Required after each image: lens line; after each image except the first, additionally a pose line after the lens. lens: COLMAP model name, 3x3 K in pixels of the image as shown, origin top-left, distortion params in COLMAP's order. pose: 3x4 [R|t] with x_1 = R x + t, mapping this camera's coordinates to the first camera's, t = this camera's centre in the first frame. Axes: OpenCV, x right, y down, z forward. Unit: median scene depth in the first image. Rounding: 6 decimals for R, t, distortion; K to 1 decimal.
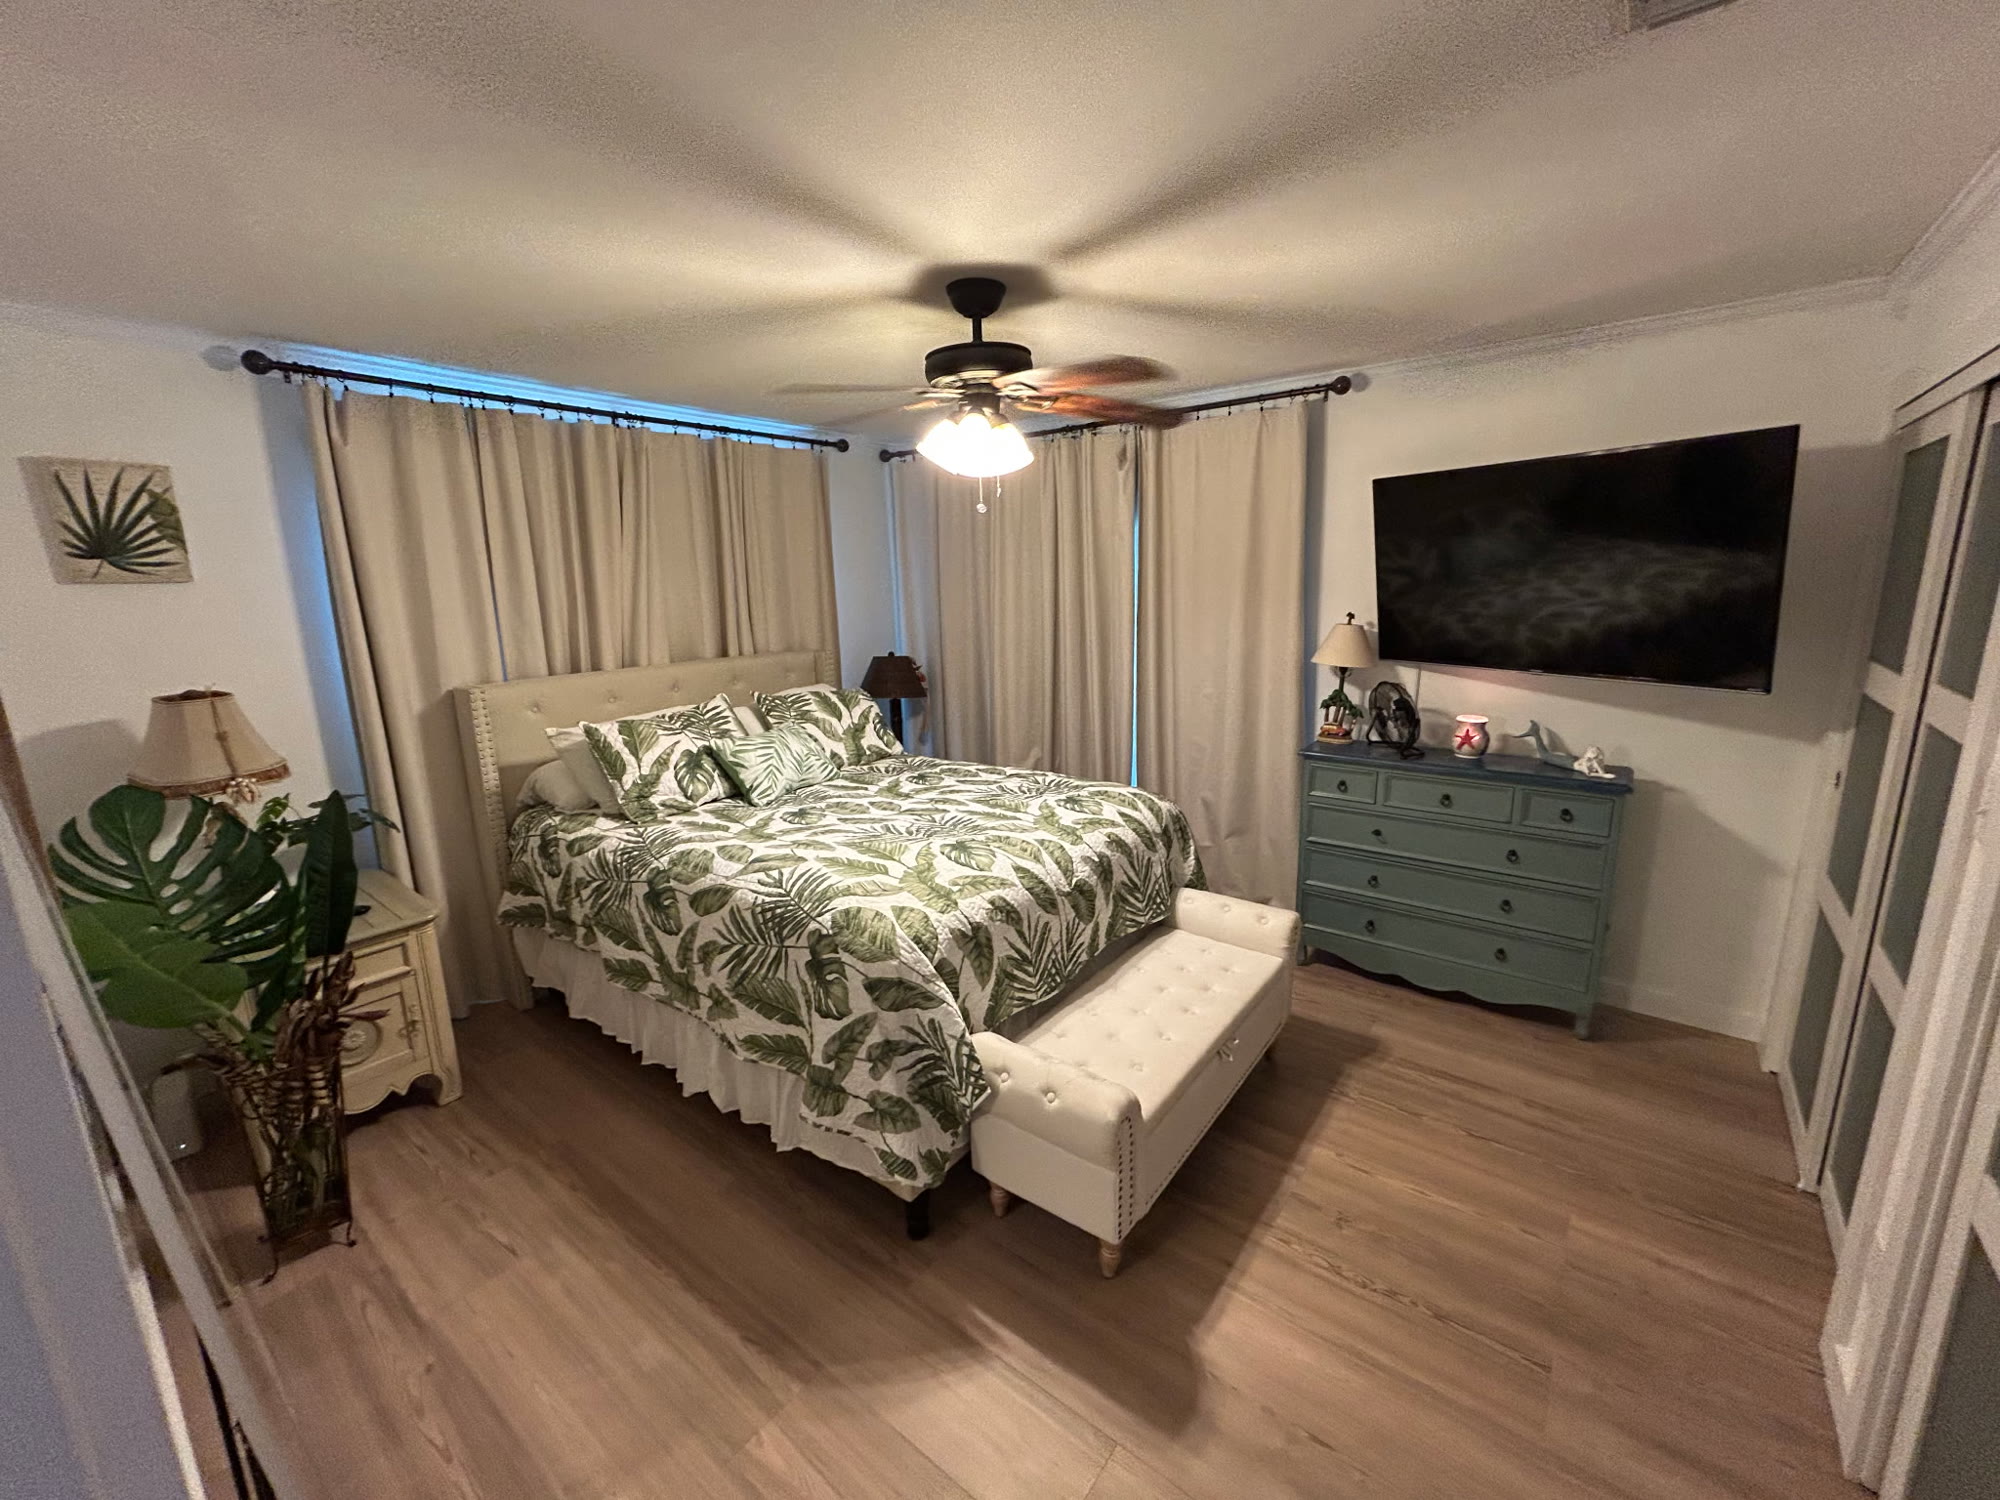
lens RADIAL K [[799.9, 0, 1004.4], [0, 799.9, 746.2], [0, 0, 1]] dist [-0.002474, -0.000117]
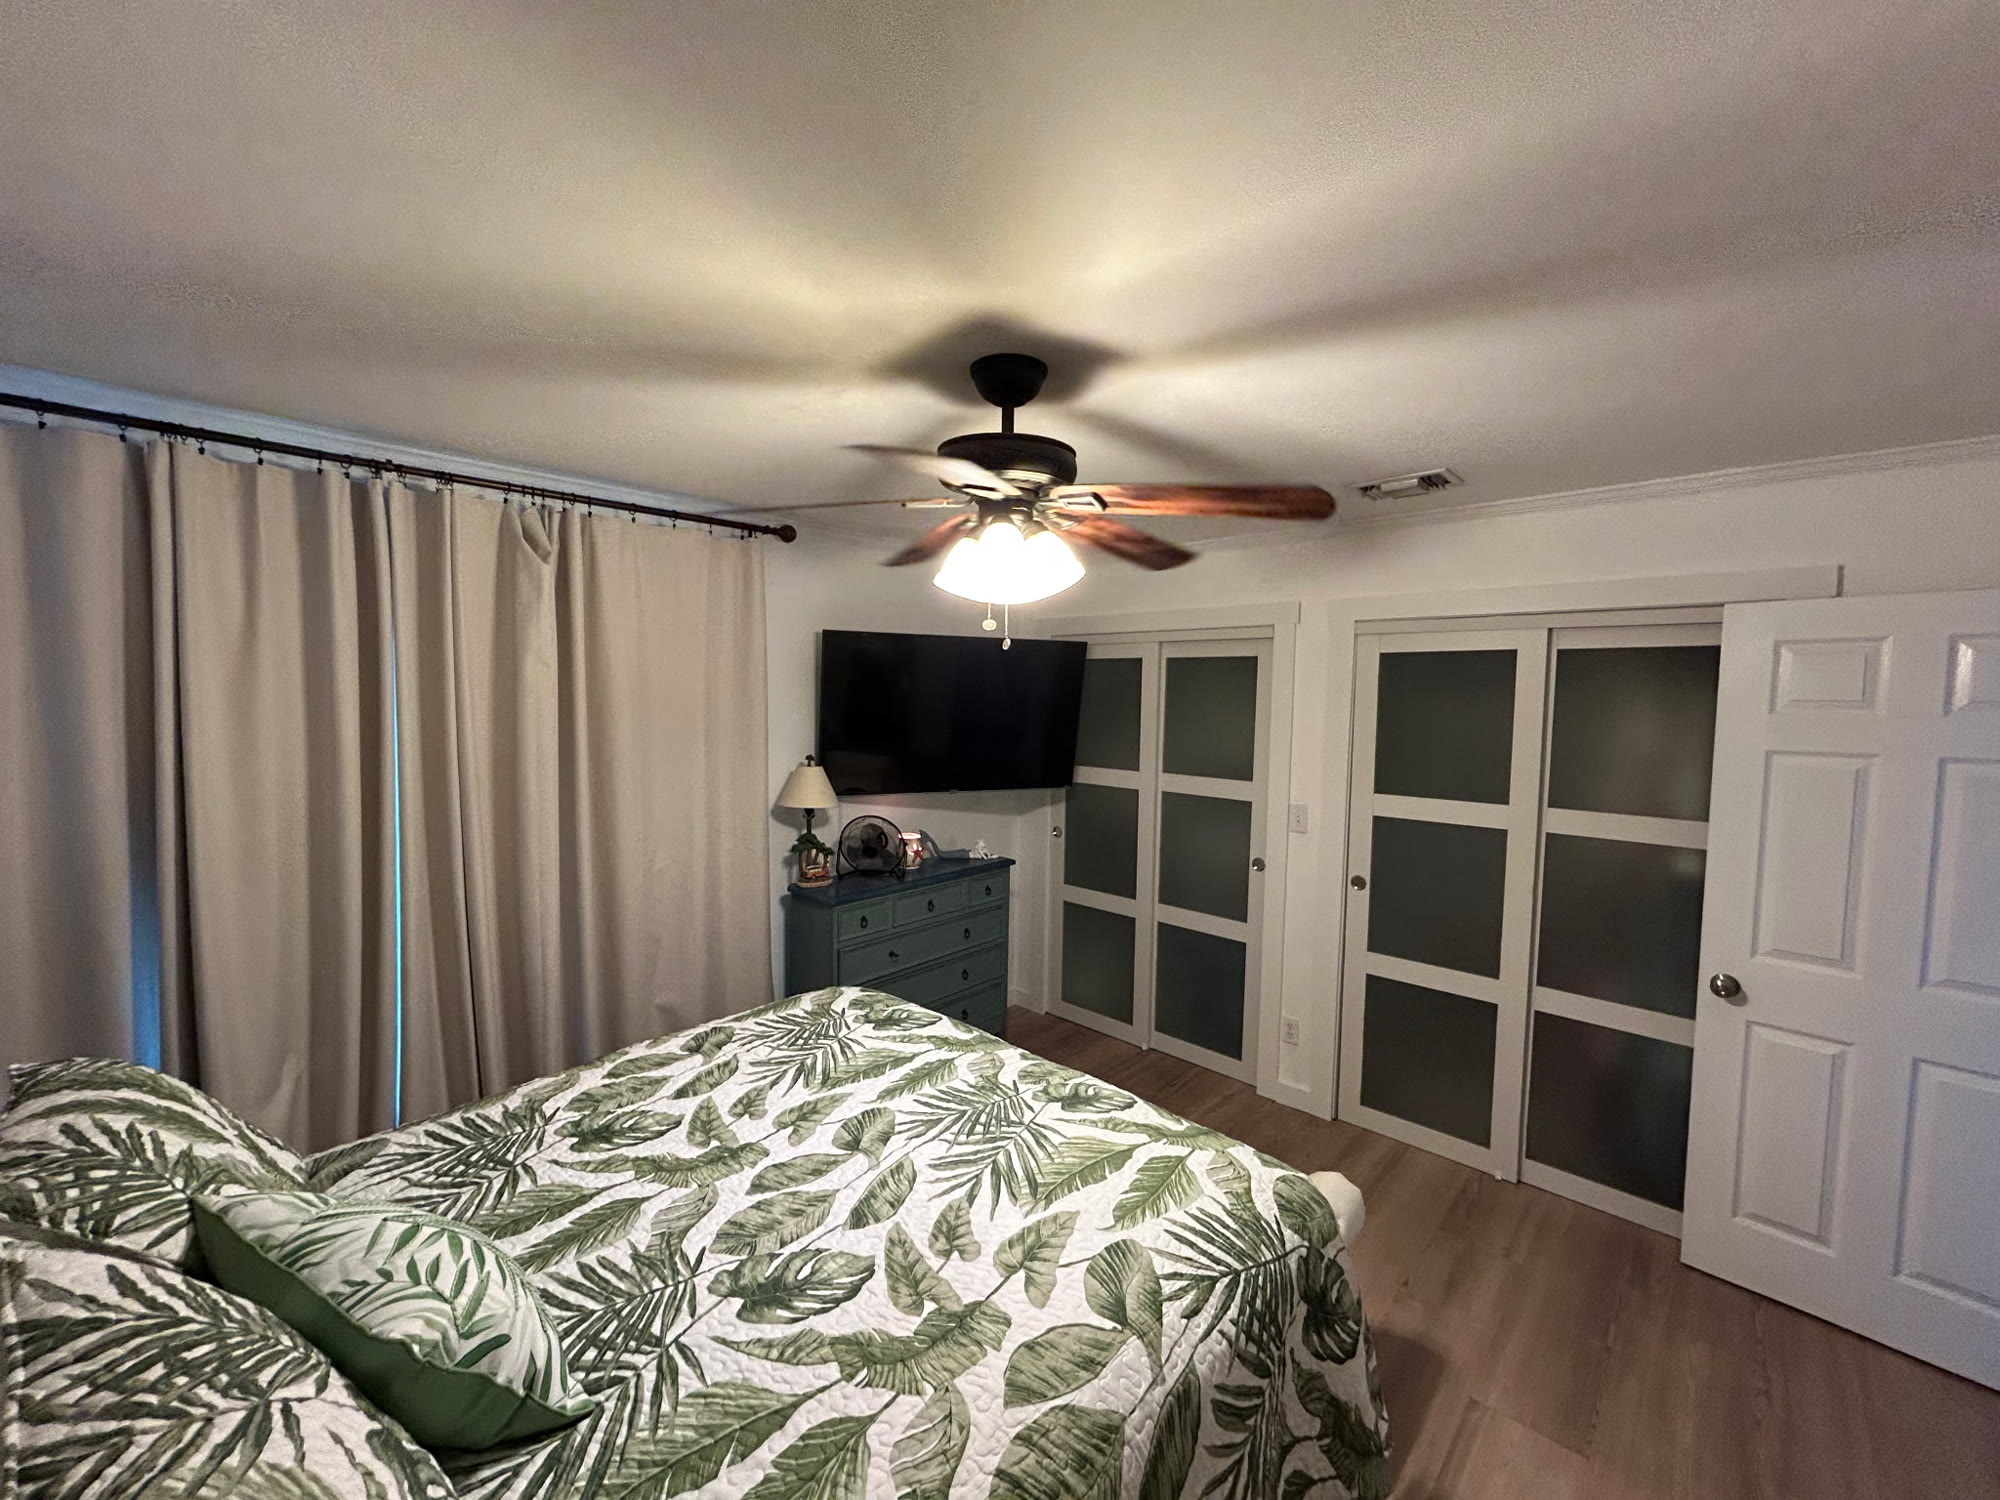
lens RADIAL K [[799.9, 0, 1001.2], [0, 799.9, 742.5], [0, 0, 1]] dist [-0.002474, -0.000117]
pose [[0.096049, -0.037575, 0.994667, -0.679951], [0.188712, 0.981851, 0.018868, -0.193974], [-0.977324, 0.185893, 0.101397, 0.815750]]
